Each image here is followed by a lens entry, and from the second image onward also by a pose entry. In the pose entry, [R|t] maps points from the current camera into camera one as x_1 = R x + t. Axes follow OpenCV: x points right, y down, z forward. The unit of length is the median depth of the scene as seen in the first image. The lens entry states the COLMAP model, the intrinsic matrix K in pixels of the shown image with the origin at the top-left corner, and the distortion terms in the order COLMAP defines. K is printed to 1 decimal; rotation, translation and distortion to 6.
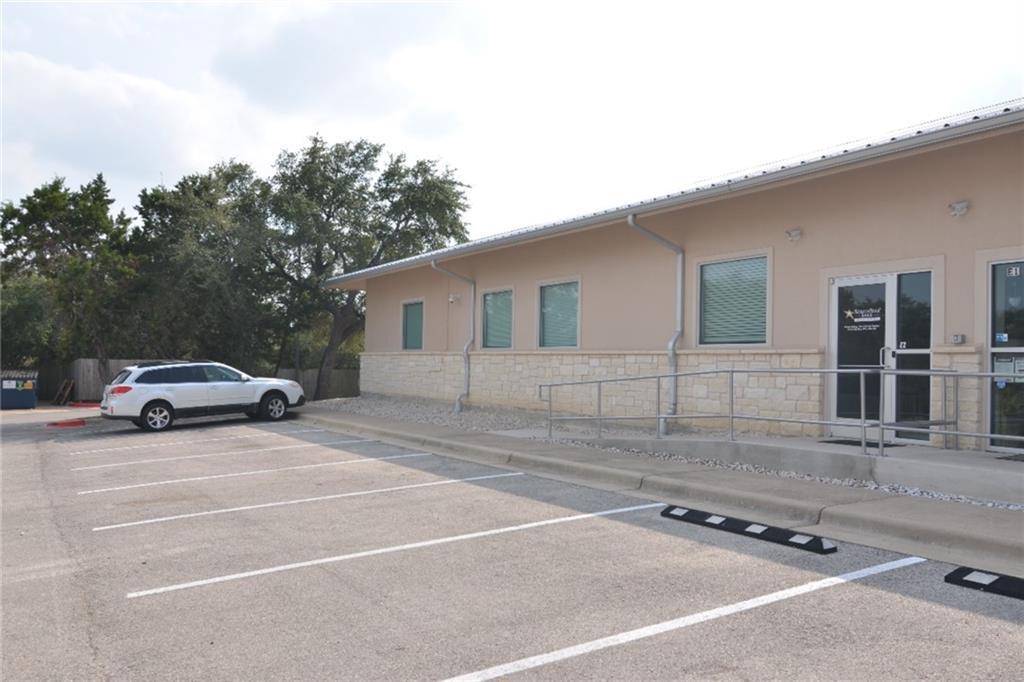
lens RADIAL K [[813.4, 0, 499.0], [0, 813.4, 359.8], [0, 0, 1]] dist [-0.002219, -0.005837]
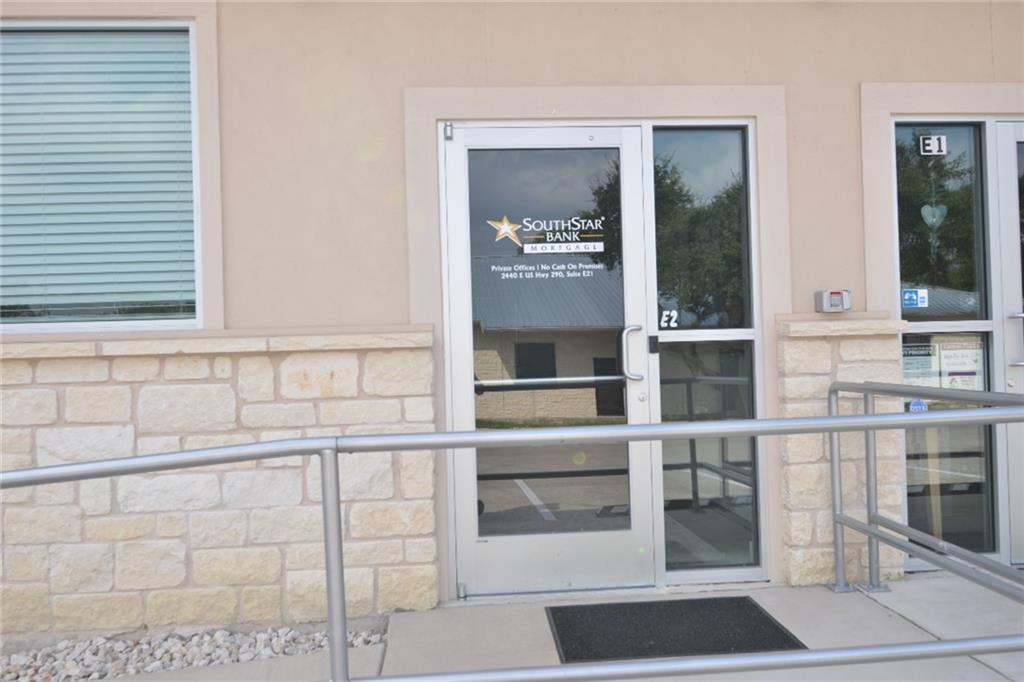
lens RADIAL K [[787.3, 0, 515.8], [0, 787.3, 346.6], [0, 0, 1]] dist [0.009738, -0.023217]
pose [[0.441747, -0.020493, 0.896905, 0.109355], [0.030461, 0.999505, 0.007835, -0.008075], [-0.896622, 0.023859, 0.442153, 0.693241]]
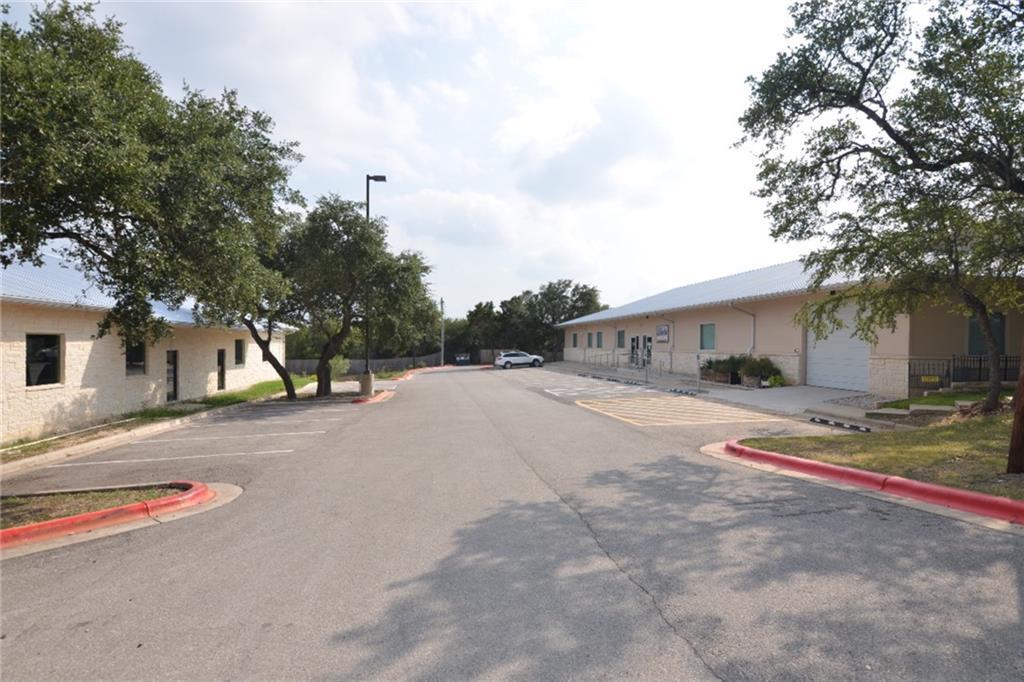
lens RADIAL K [[473.6, 0, 513.0], [0, 473.6, 345.5], [0, 0, 1]] dist [-0.000177, -0.000005]
pose [[0.933344, -0.014791, -0.358678, 0.624981], [0.014775, 0.999887, -0.002787, -0.030233], [0.358679, -0.002698, 0.933457, -1.652334]]
